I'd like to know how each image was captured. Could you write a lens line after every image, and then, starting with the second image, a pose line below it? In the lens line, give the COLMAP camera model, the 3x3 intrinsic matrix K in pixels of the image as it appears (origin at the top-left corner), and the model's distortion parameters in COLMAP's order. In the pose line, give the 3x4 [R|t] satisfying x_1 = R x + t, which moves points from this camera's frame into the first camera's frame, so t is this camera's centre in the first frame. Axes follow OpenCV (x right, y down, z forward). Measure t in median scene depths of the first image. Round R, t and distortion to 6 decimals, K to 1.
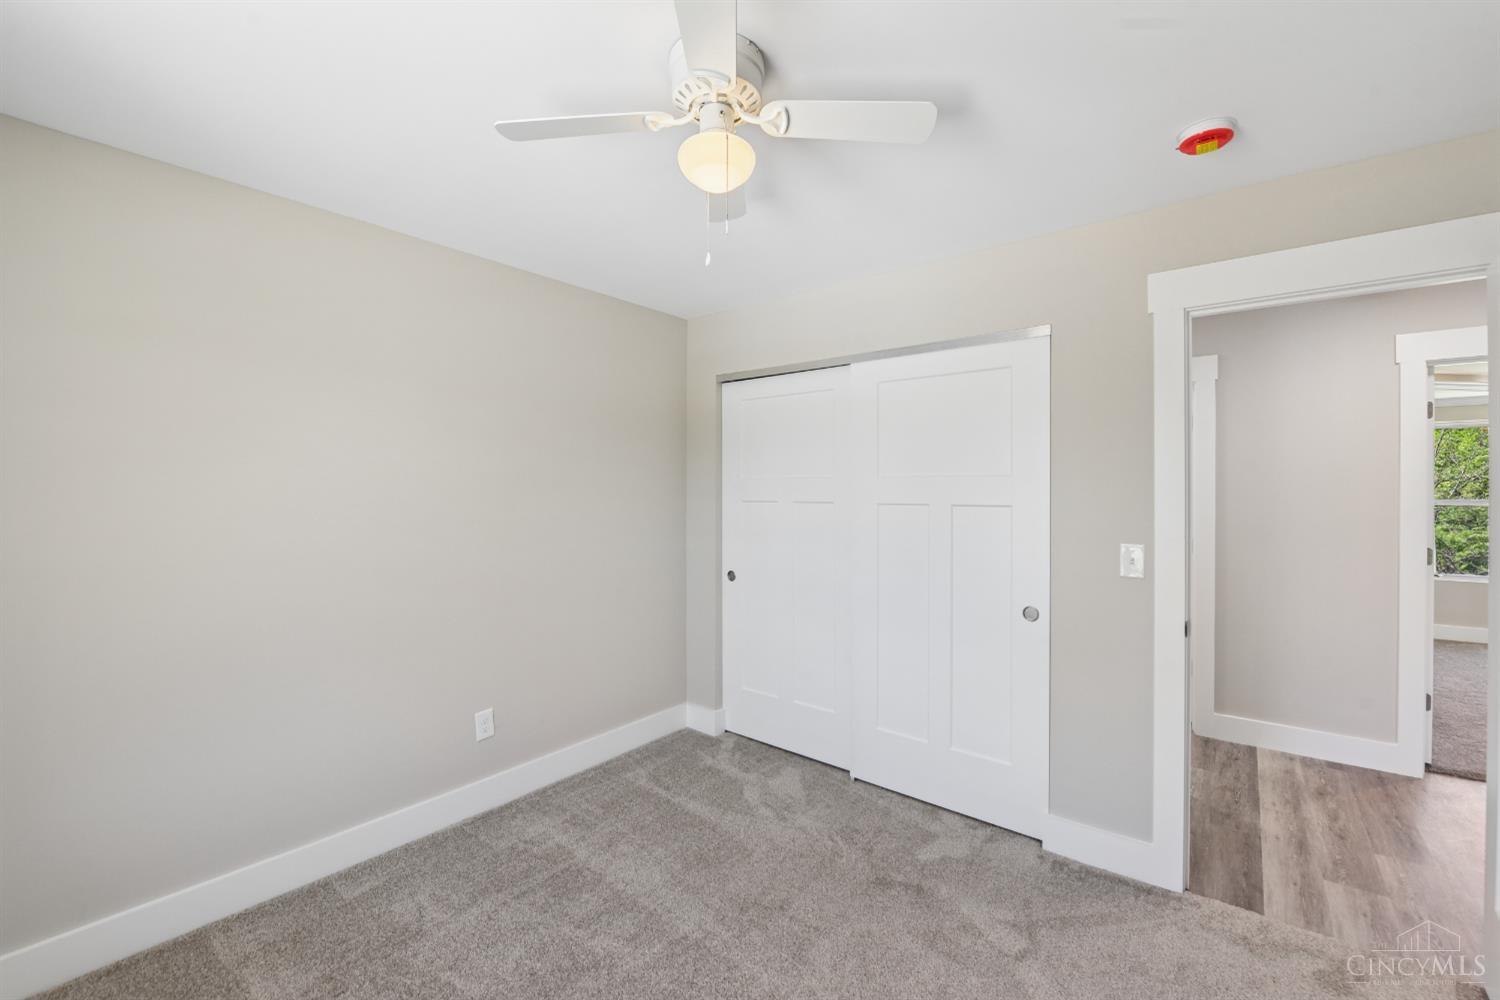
lens RADIAL K [[617.2, 0, 740.4], [0, 617.2, 490.2], [0, 0, 1]] dist [-0.012988, -0.002097]
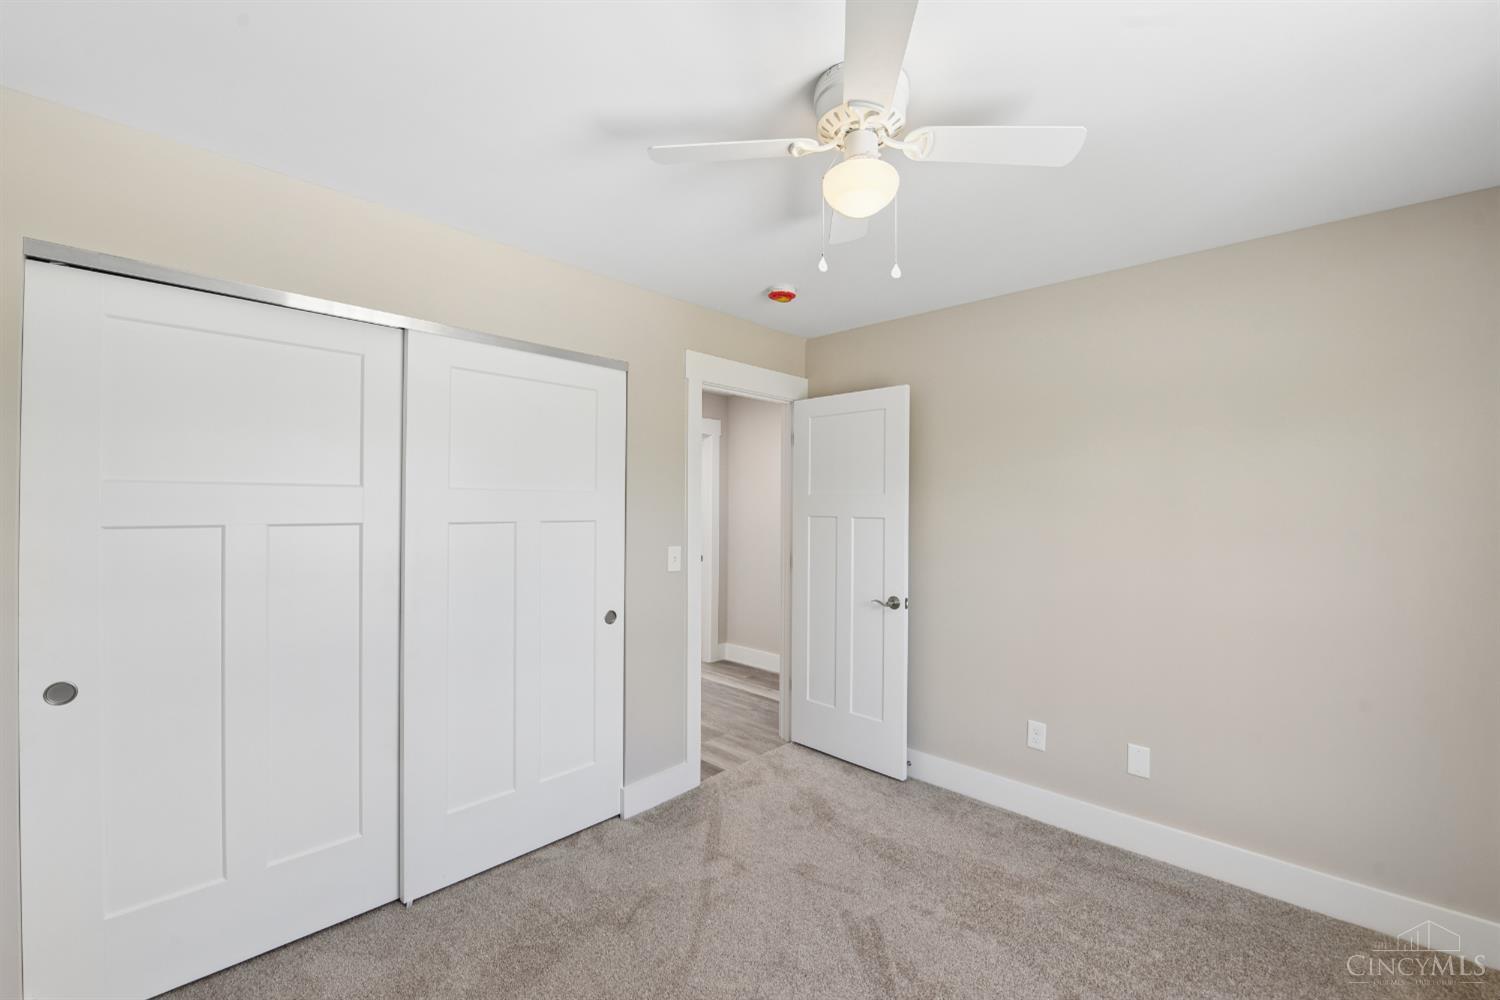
lens RADIAL K [[617.2, 0, 785.8], [0, 617.2, 501.5], [0, 0, 1]] dist [-0.012988, -0.002097]
pose [[0.028355, 0.008013, 0.999566, -0.699145], [-0.004604, 0.999958, -0.007885, -0.000423], [-0.999587, -0.004379, 0.028390, 0.719180]]
